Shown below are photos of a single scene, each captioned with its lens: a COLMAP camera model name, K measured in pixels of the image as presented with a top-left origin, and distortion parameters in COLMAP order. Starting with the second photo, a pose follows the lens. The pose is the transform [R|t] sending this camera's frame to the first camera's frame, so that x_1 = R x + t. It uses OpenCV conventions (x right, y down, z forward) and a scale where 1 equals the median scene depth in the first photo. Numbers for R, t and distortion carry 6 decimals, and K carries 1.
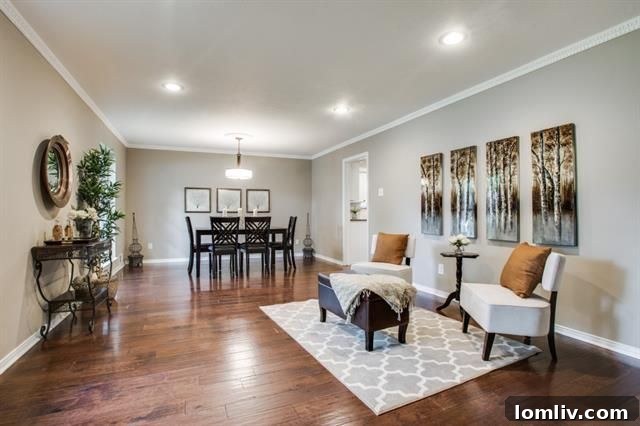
lens RADIAL K [[314.9, 0, 322.3], [0, 314.9, 212.2], [0, 0, 1]] dist [-0.089198, 0.025686]
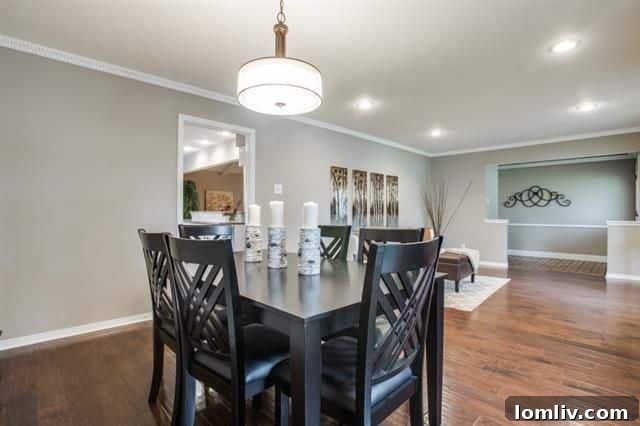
lens RADIAL K [[314.9, 0, 322.3], [0, 314.9, 212.2], [0, 0, 1]] dist [-0.089198, 0.025686]
pose [[-0.354970, 0.002317, 0.934875, -0.904430], [-0.003508, 0.999987, -0.003810, -0.000599], [-0.934871, -0.004632, -0.354957, 1.719661]]
